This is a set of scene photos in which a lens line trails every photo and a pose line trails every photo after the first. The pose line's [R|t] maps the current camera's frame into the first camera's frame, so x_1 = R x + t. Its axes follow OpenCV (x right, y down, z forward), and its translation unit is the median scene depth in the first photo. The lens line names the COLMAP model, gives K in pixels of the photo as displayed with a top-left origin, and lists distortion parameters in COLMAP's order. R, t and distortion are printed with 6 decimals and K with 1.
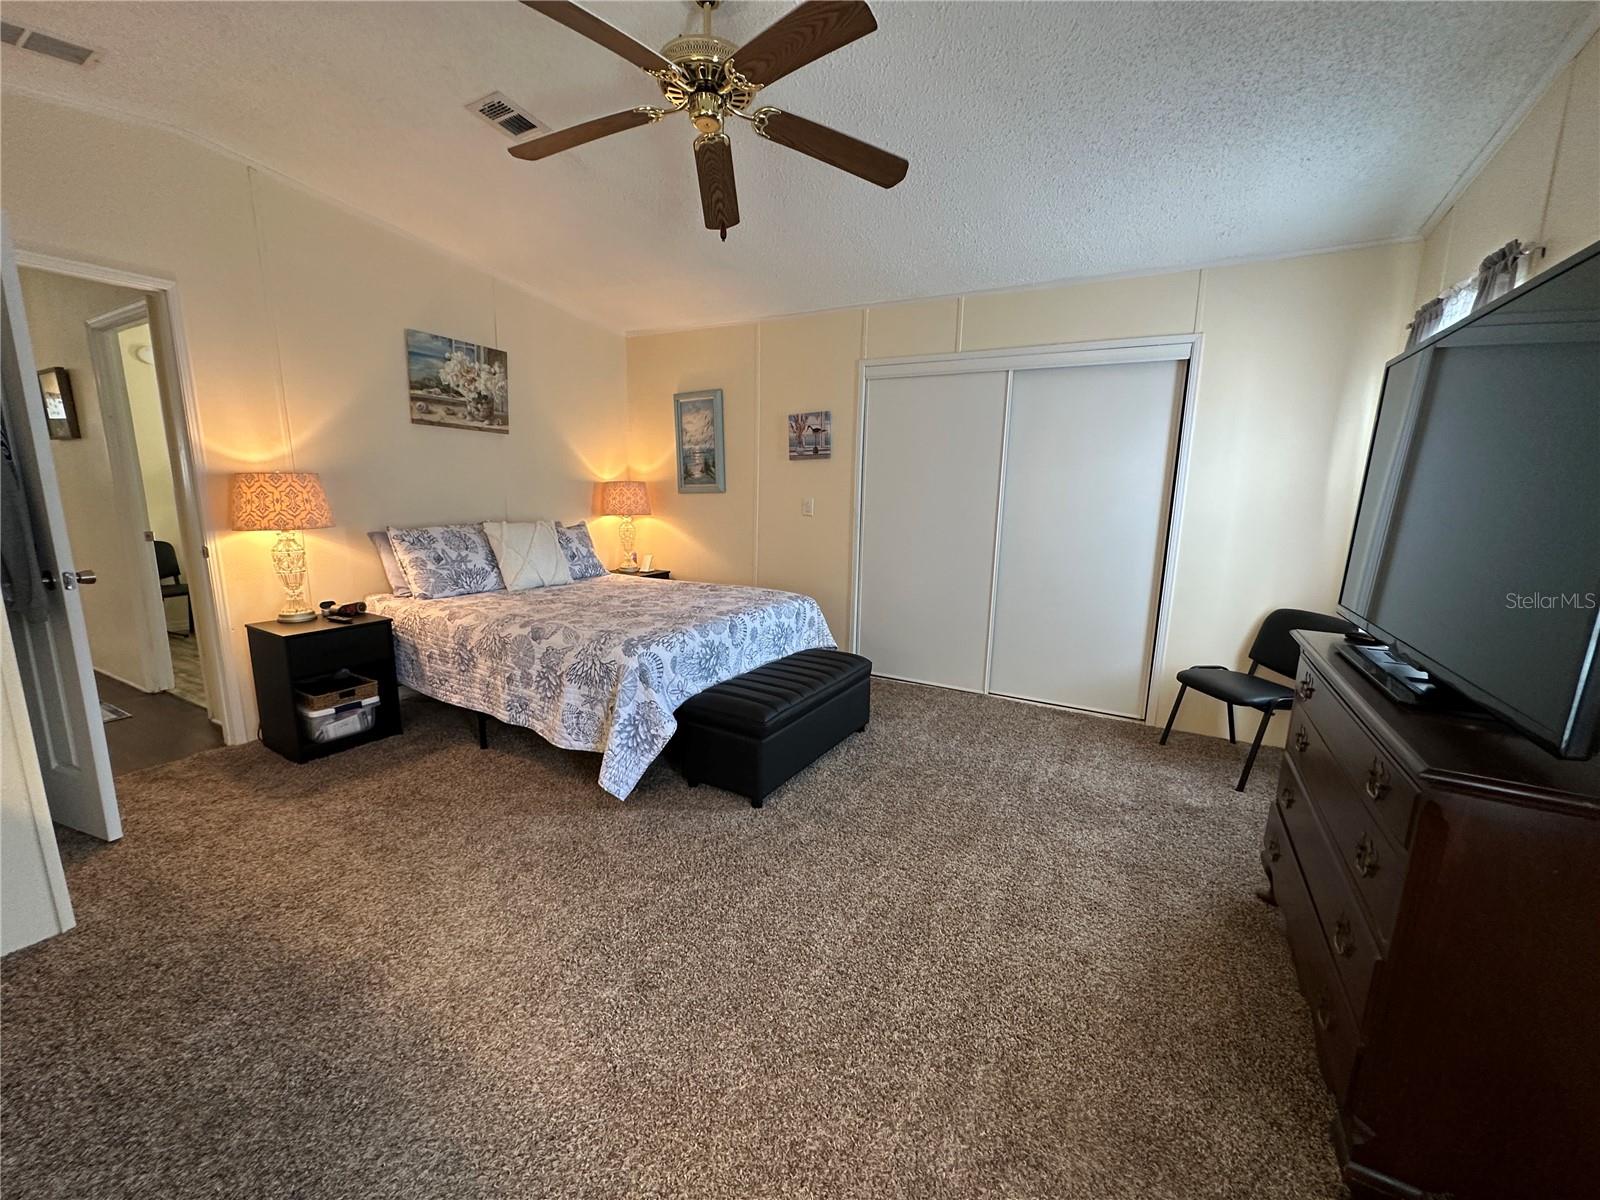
lens RADIAL K [[637.3, 0, 799.9], [0, 637.3, 602.2], [0, 0, 1]] dist [-0.004272, 0.000700]
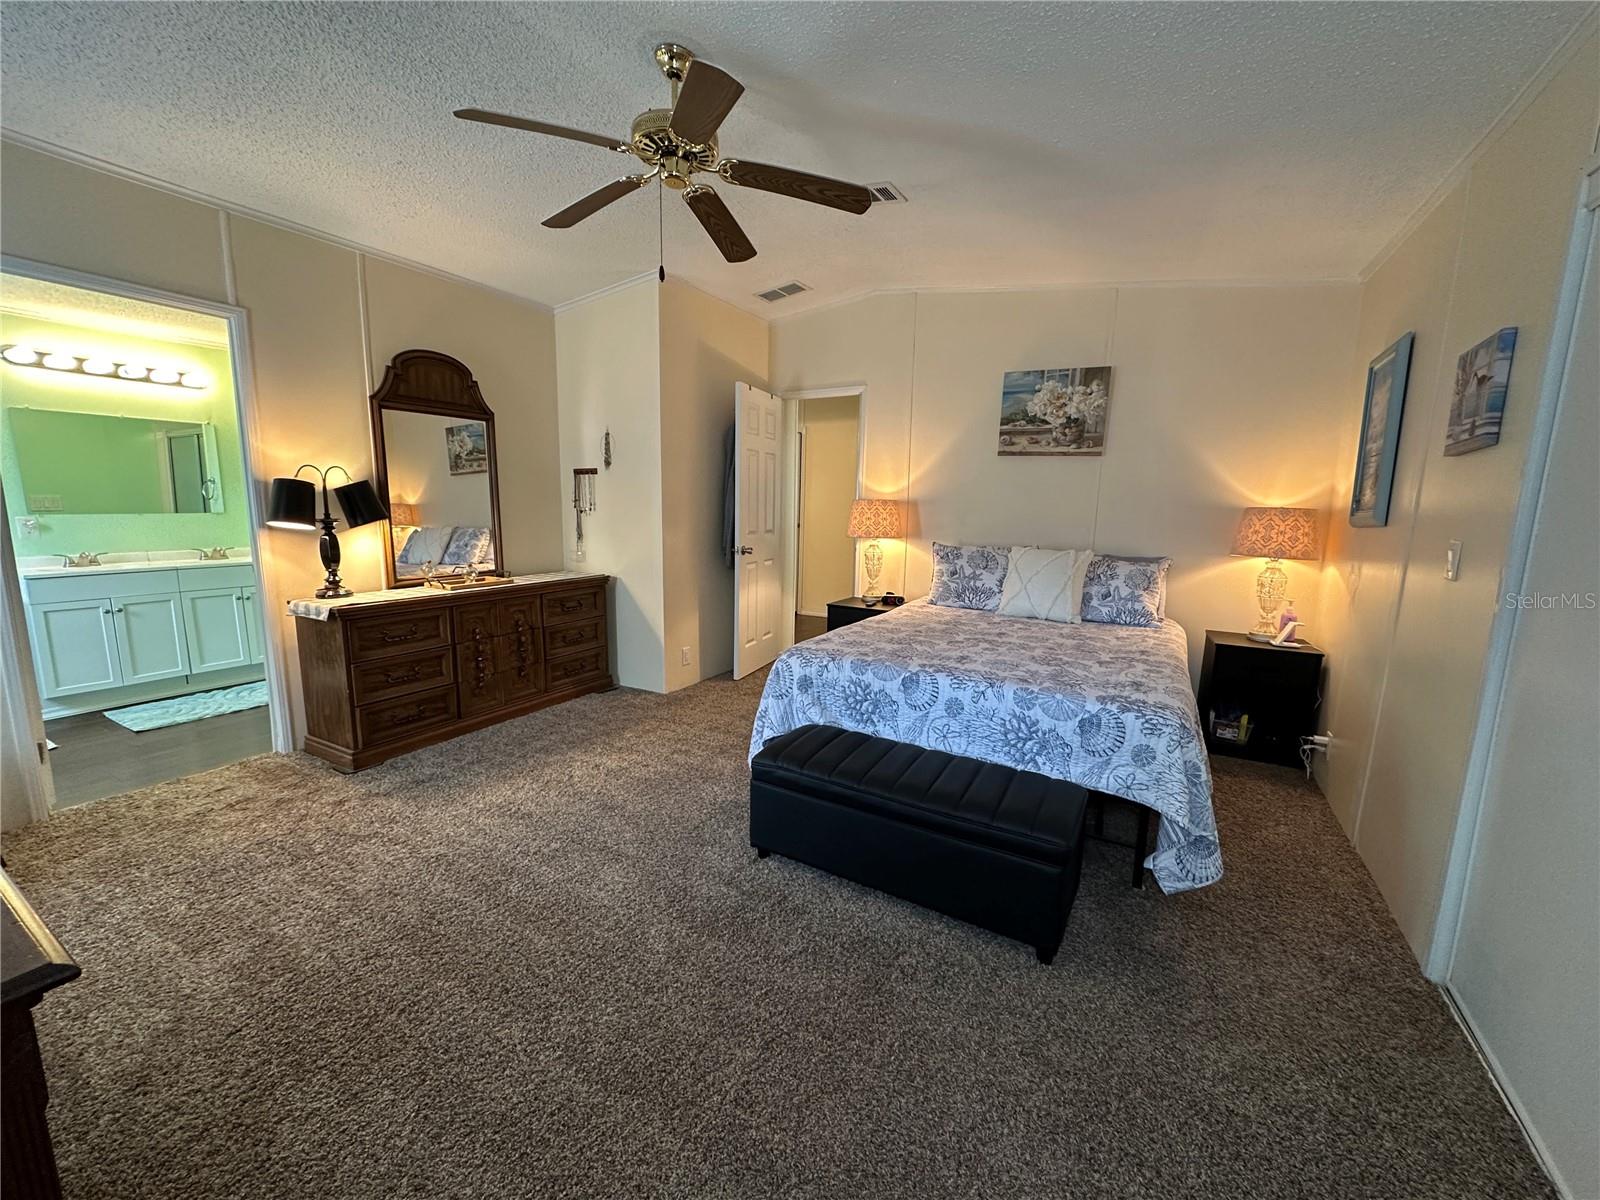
lens RADIAL K [[637.3, 0, 797.8], [0, 637.3, 603.0], [0, 0, 1]] dist [-0.004272, 0.000700]
pose [[-0.011114, 0.138450, -0.990307, 0.584680], [-0.197100, 0.970635, 0.137912, -0.120038], [0.980320, 0.196722, 0.016501, 0.726076]]
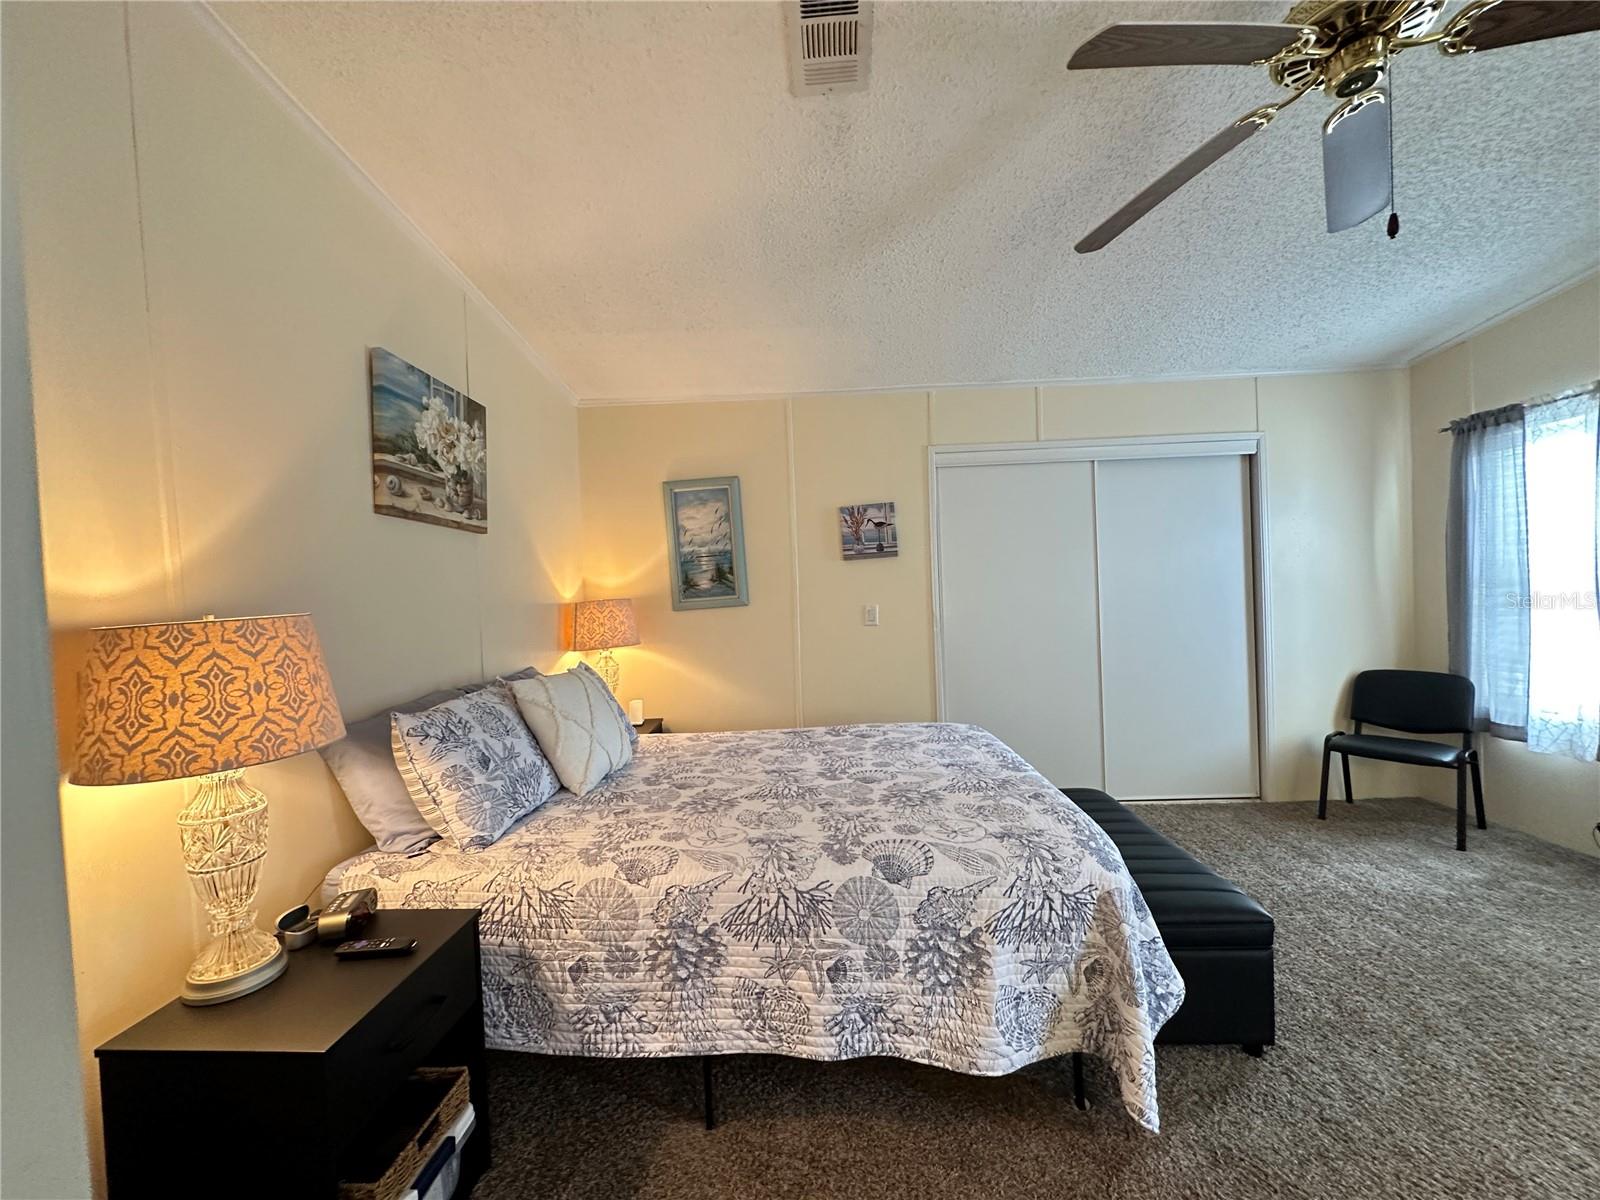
lens RADIAL K [[637.3, 0, 797.2], [0, 637.3, 602.2], [0, 0, 1]] dist [-0.004272, 0.000700]
pose [[0.886354, -0.065451, 0.458360, -0.579174], [0.139157, 0.981846, -0.128892, -0.094205], [-0.441603, 0.178027, 0.879371, 0.407907]]
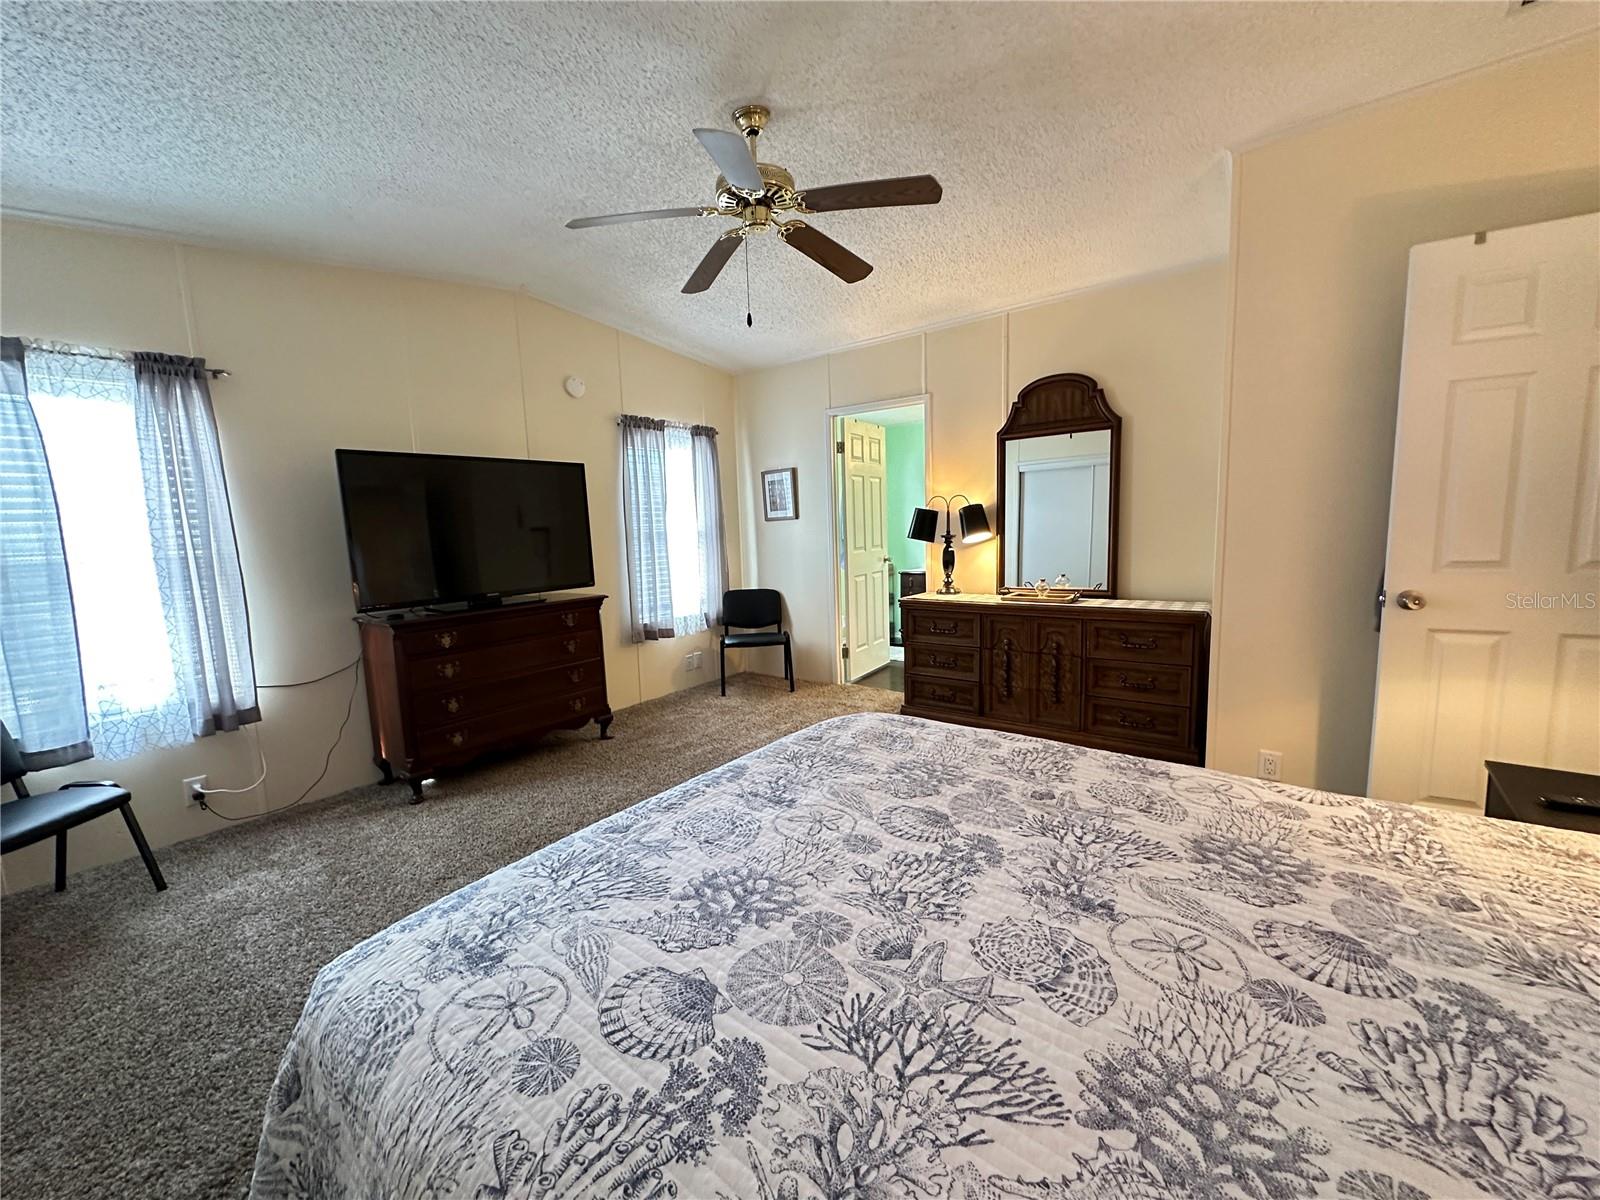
lens RADIAL K [[657.7, 0, 787.6], [0, 657.7, 597.1], [0, 0, 1]] dist [0.008234, -0.000138]
pose [[-0.988465, 0.001084, 0.151448, -0.209515], [0.044858, 0.957201, 0.285926, -0.236464], [-0.144656, 0.289421, -0.946208, 1.316976]]
